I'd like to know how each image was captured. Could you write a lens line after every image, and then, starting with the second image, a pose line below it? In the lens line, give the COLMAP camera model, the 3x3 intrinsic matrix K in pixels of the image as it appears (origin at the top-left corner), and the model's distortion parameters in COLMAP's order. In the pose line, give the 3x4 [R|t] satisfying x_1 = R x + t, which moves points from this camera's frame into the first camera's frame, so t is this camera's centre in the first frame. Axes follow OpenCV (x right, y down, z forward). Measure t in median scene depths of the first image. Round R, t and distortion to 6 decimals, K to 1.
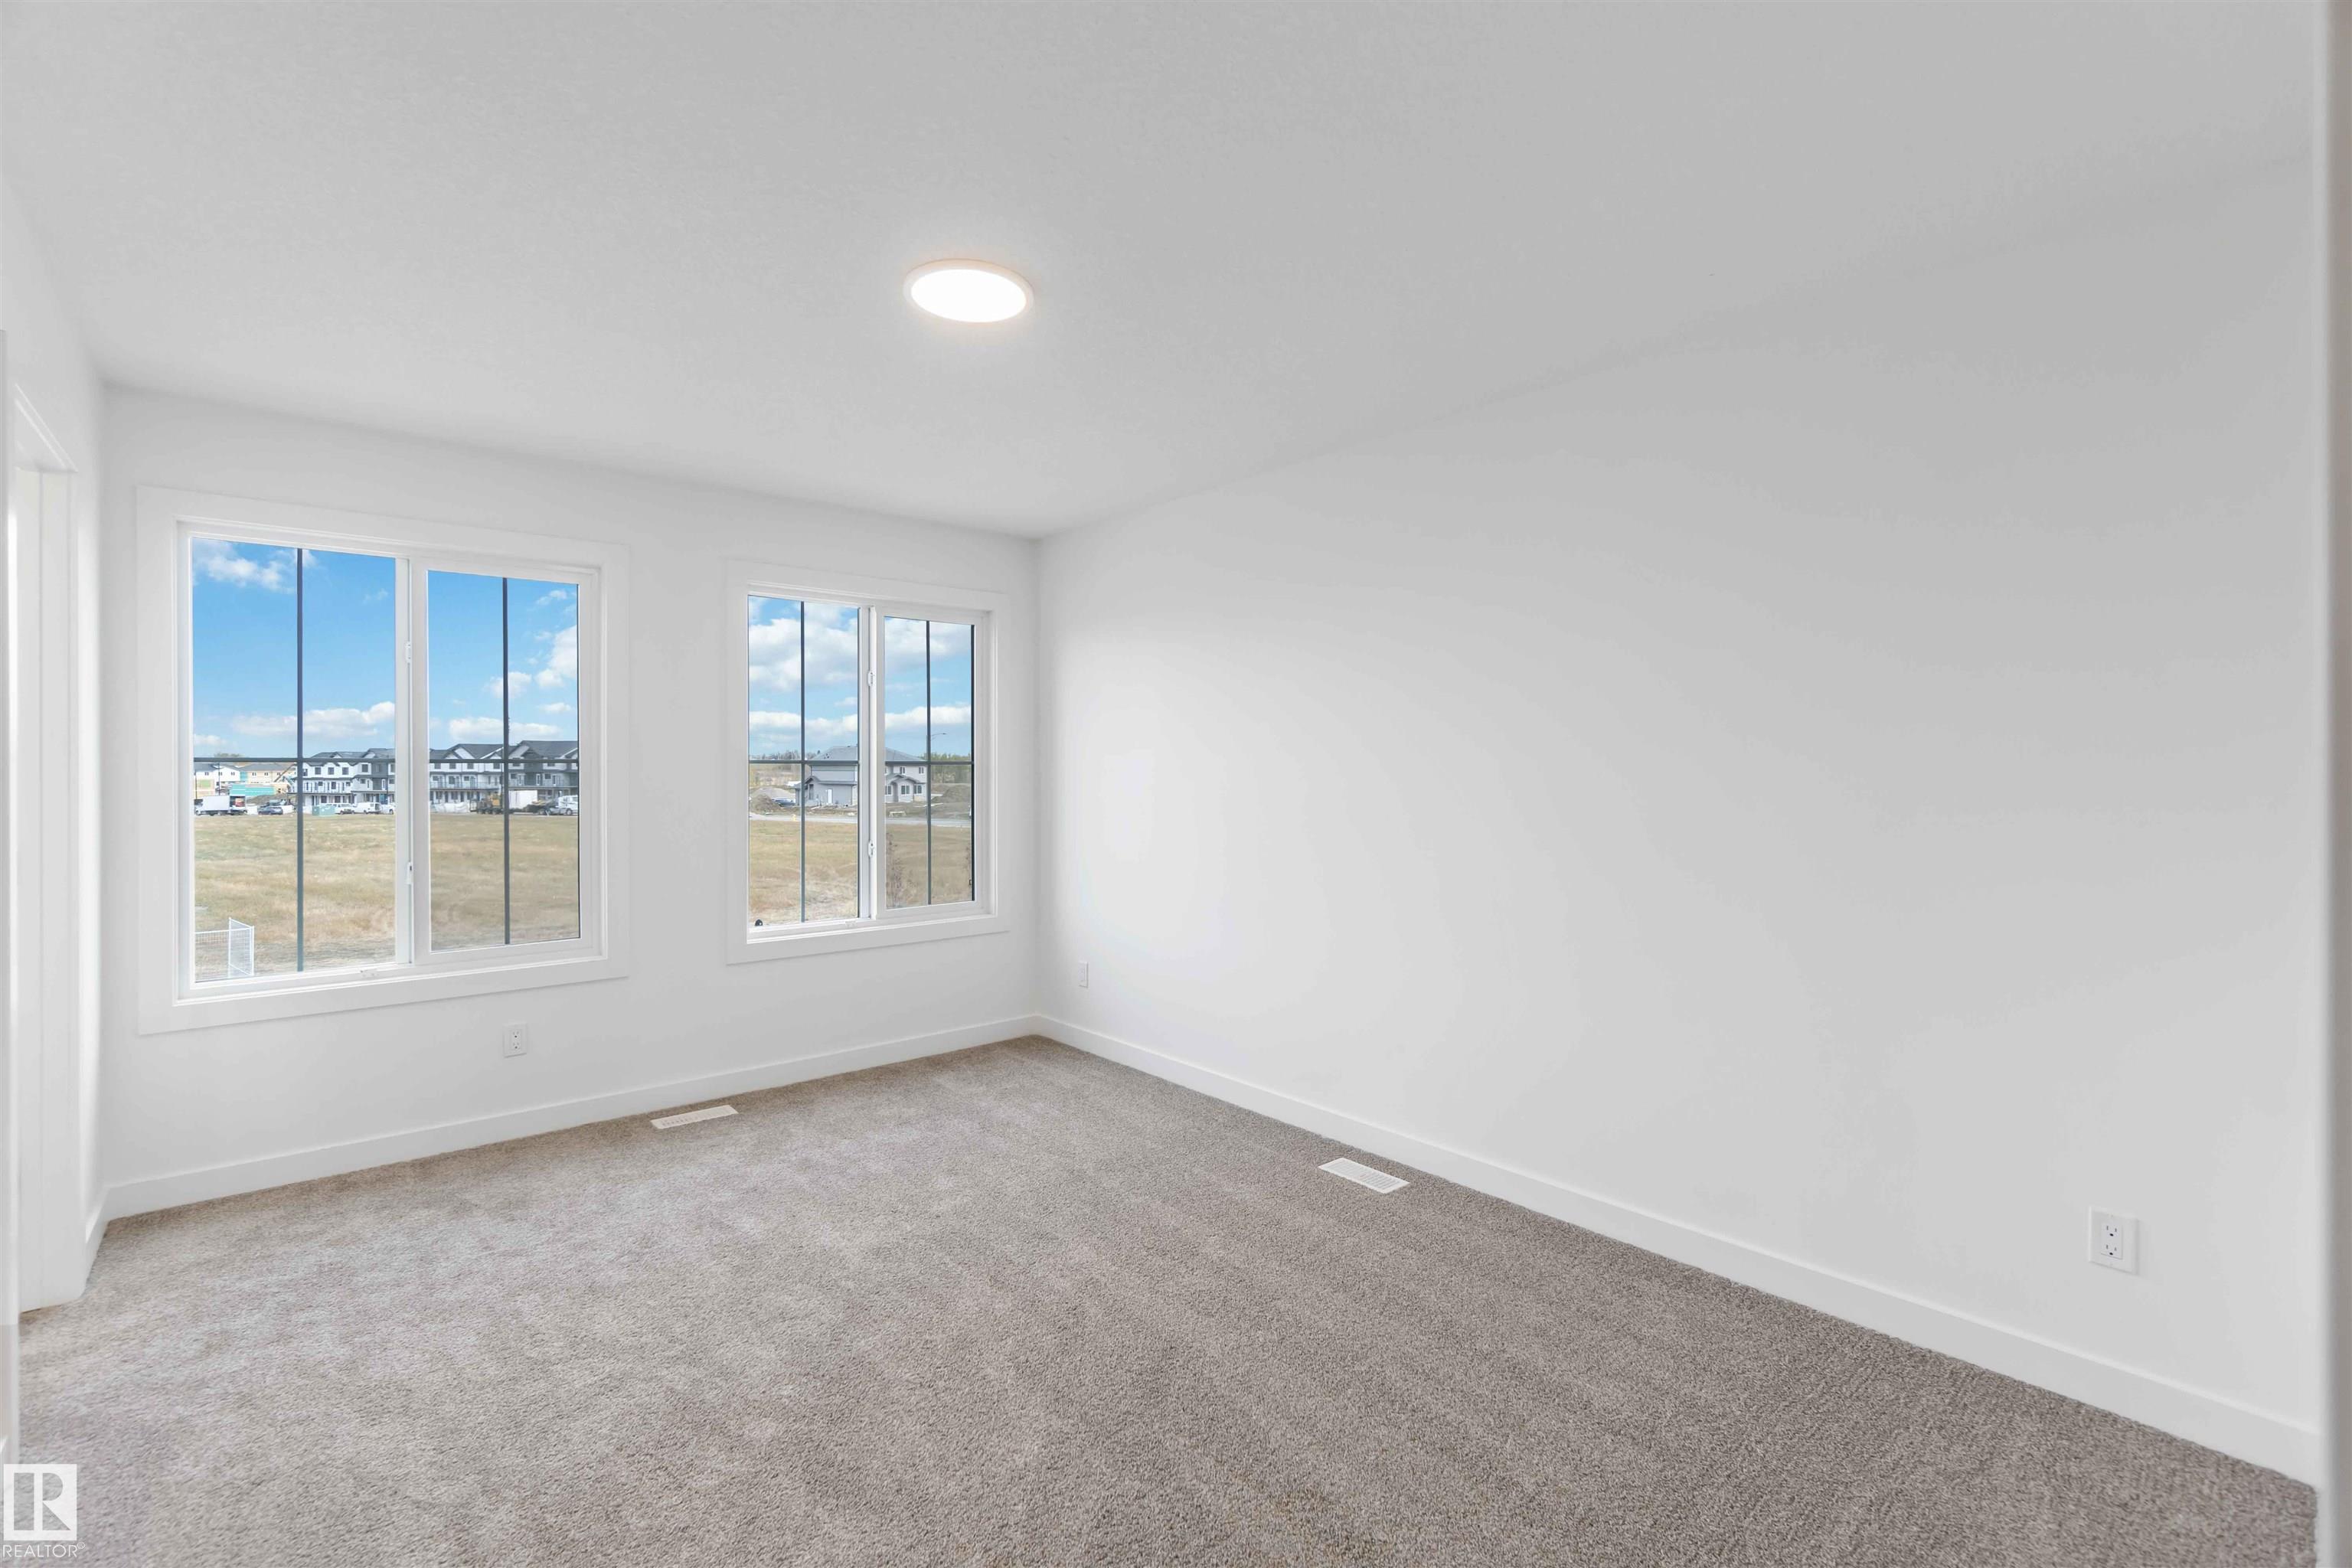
lens RADIAL K [[1011.9, 0, 1167.7], [0, 1011.9, 770.6], [0, 0, 1]] dist [-0.002803, -0.000007]
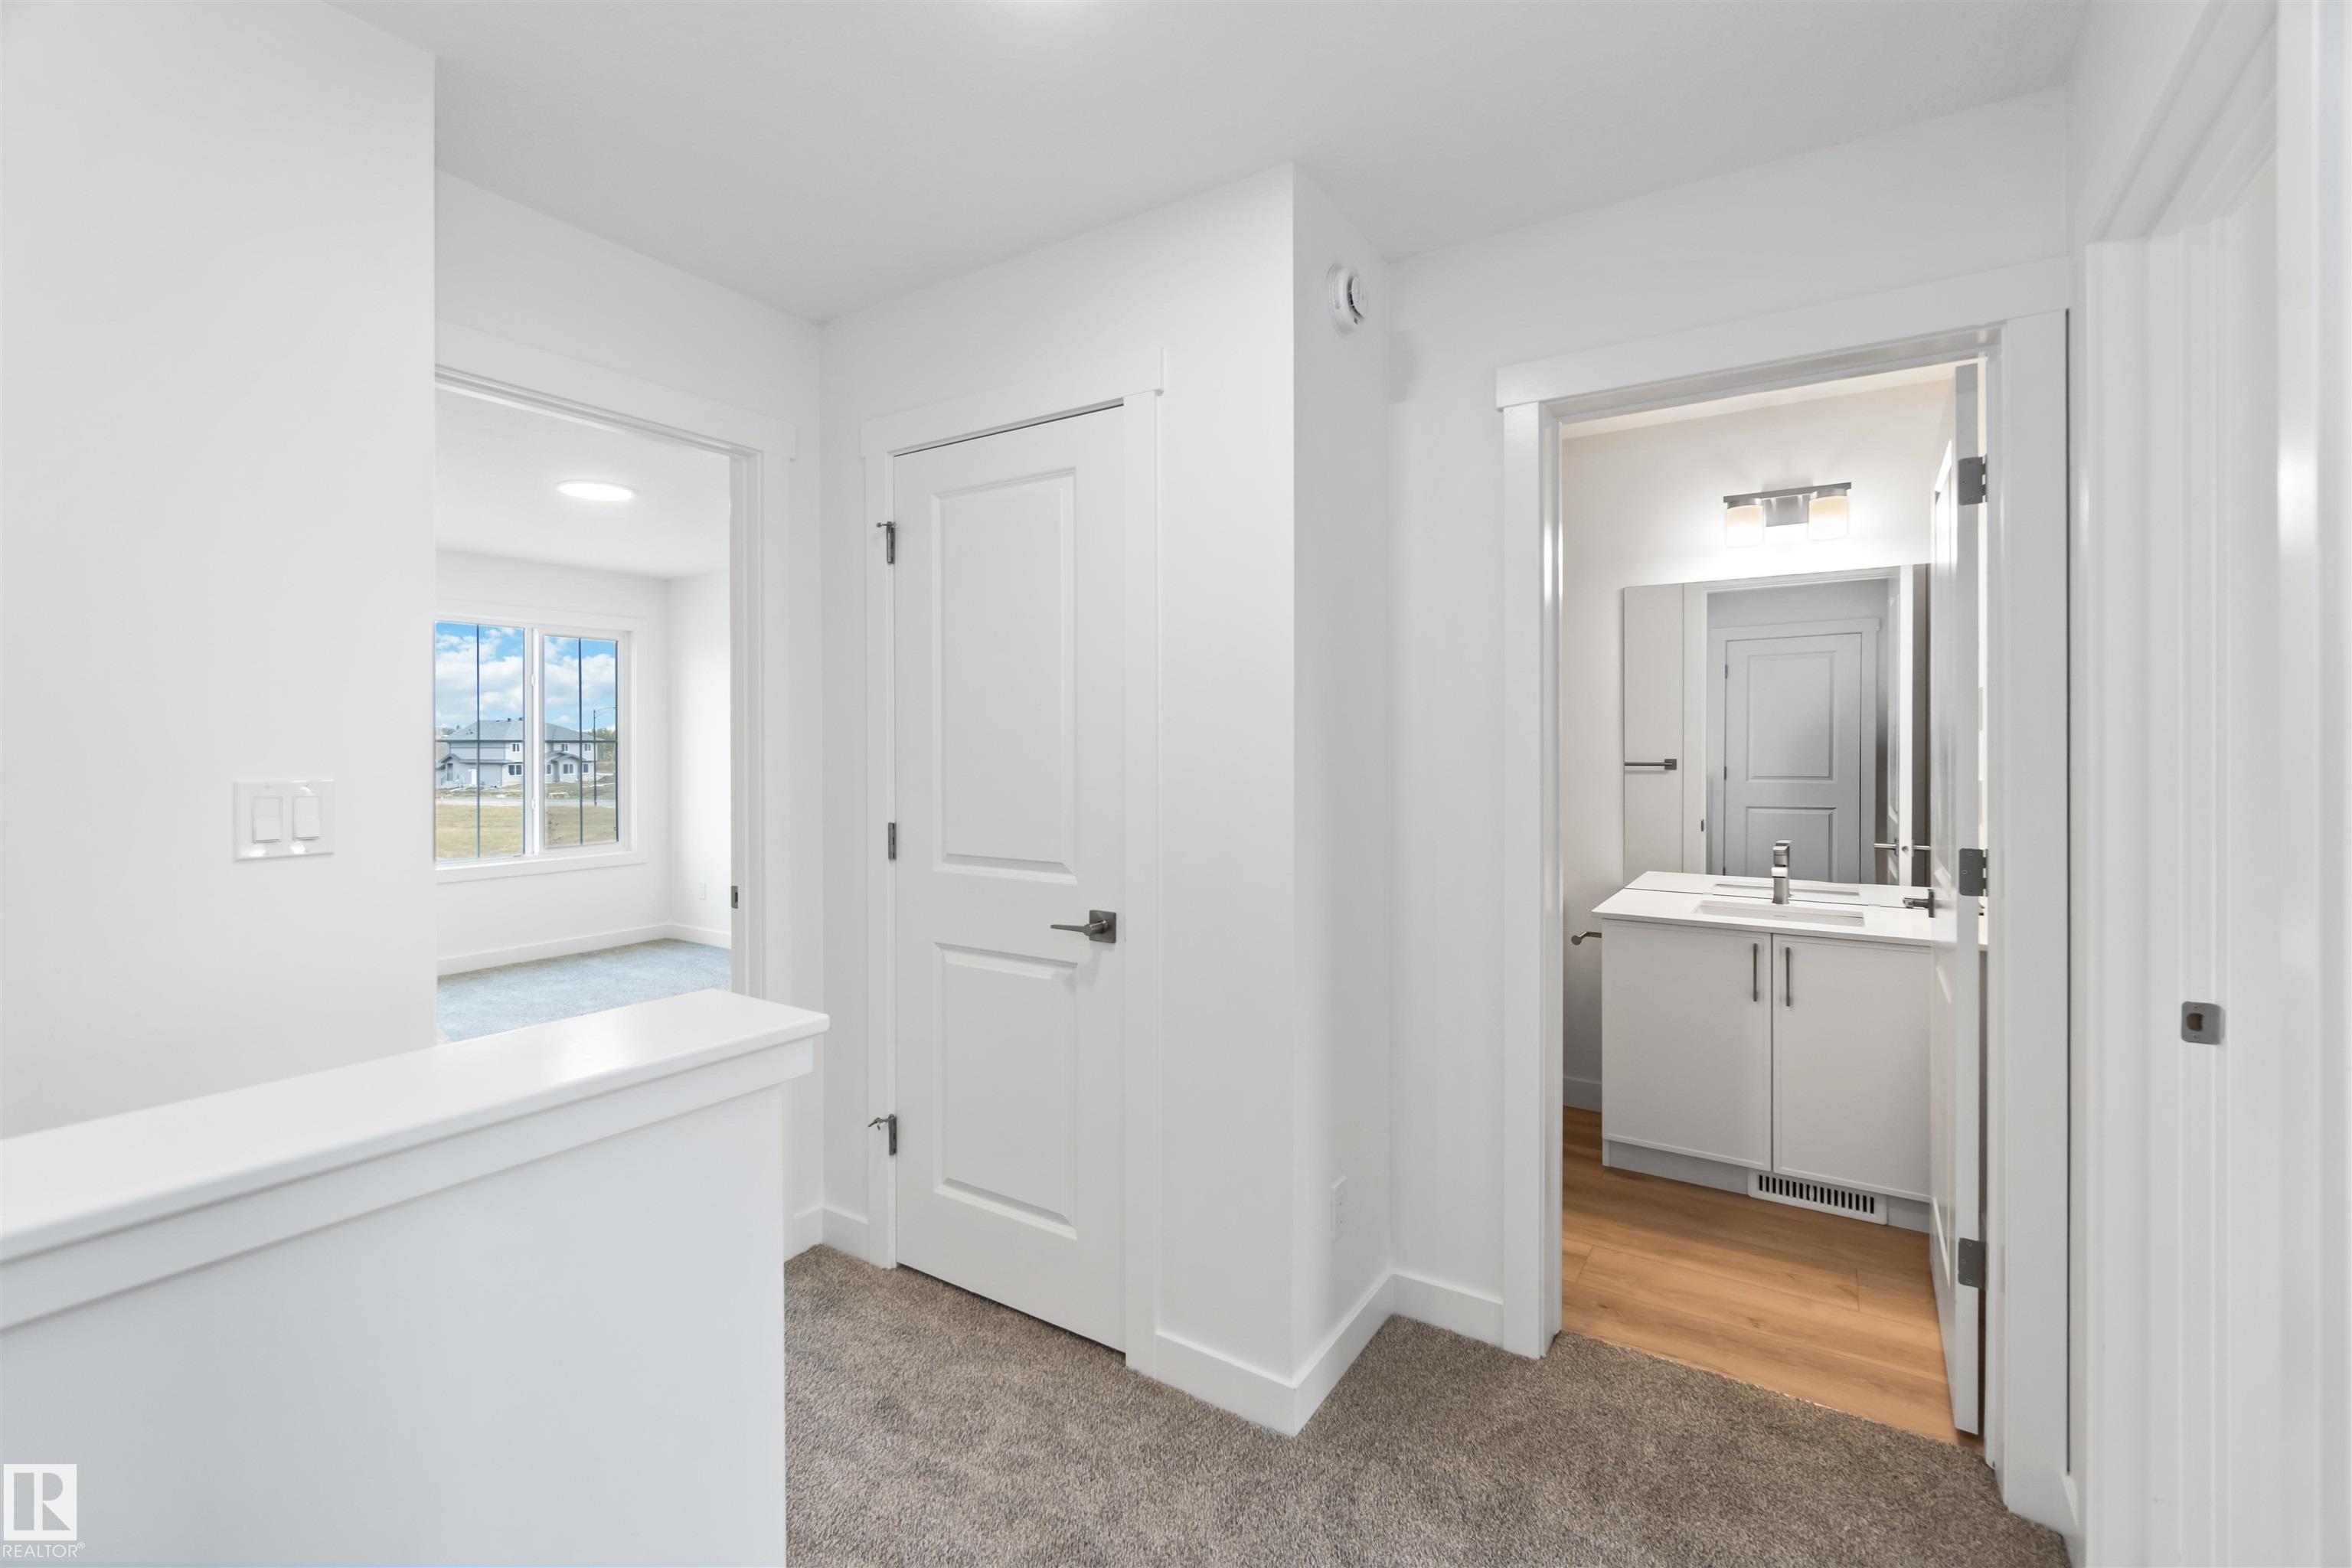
lens RADIAL K [[1029.3, 0, 1169.2], [0, 1029.3, 769.6], [0, 0, 1]] dist [-0.001828, 0.000229]
pose [[0.962713, 0.002669, 0.270513, 0.191286], [-0.007299, 0.999844, 0.016110, 0.003148], [-0.270427, -0.017484, 0.962582, -0.692127]]
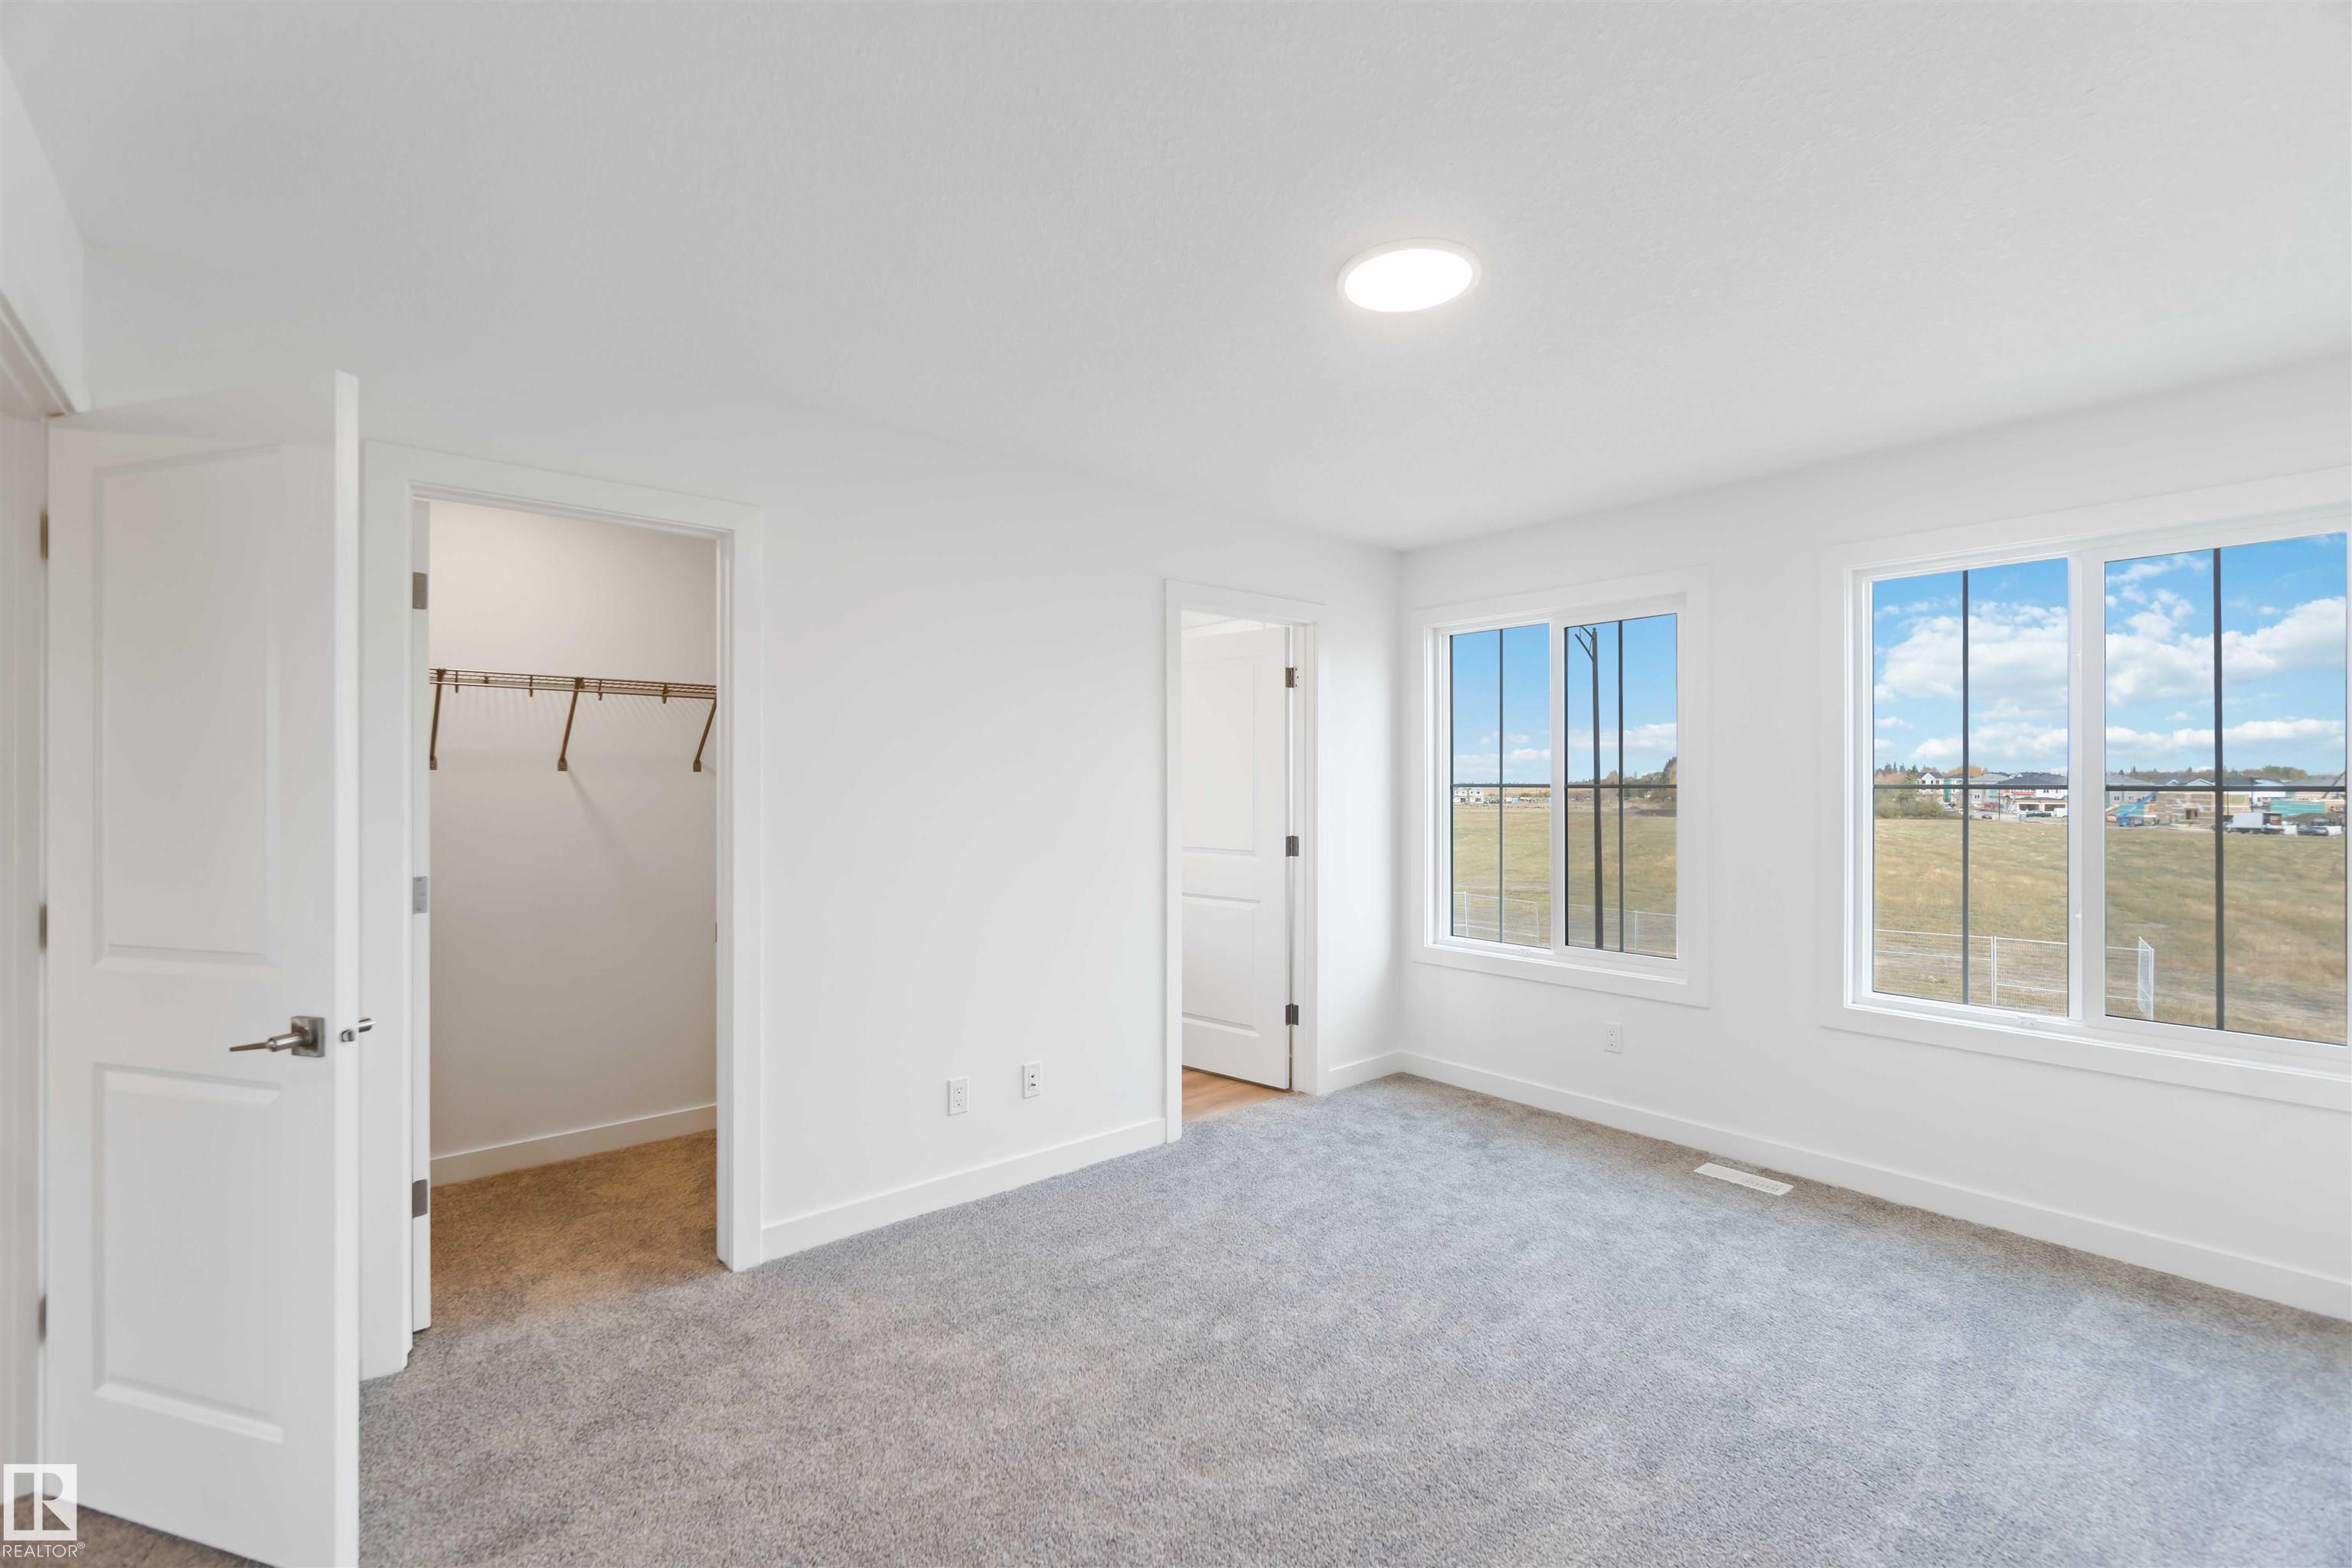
lens RADIAL K [[1011.9, 0, 1167.7], [0, 1011.9, 770.6], [0, 0, 1]] dist [-0.002803, -0.000007]
pose [[0.004847, -0.011402, -0.999923, 0.445425], [-0.003049, 0.999930, -0.011417, -0.010443], [0.999984, 0.003104, 0.004812, 0.490515]]
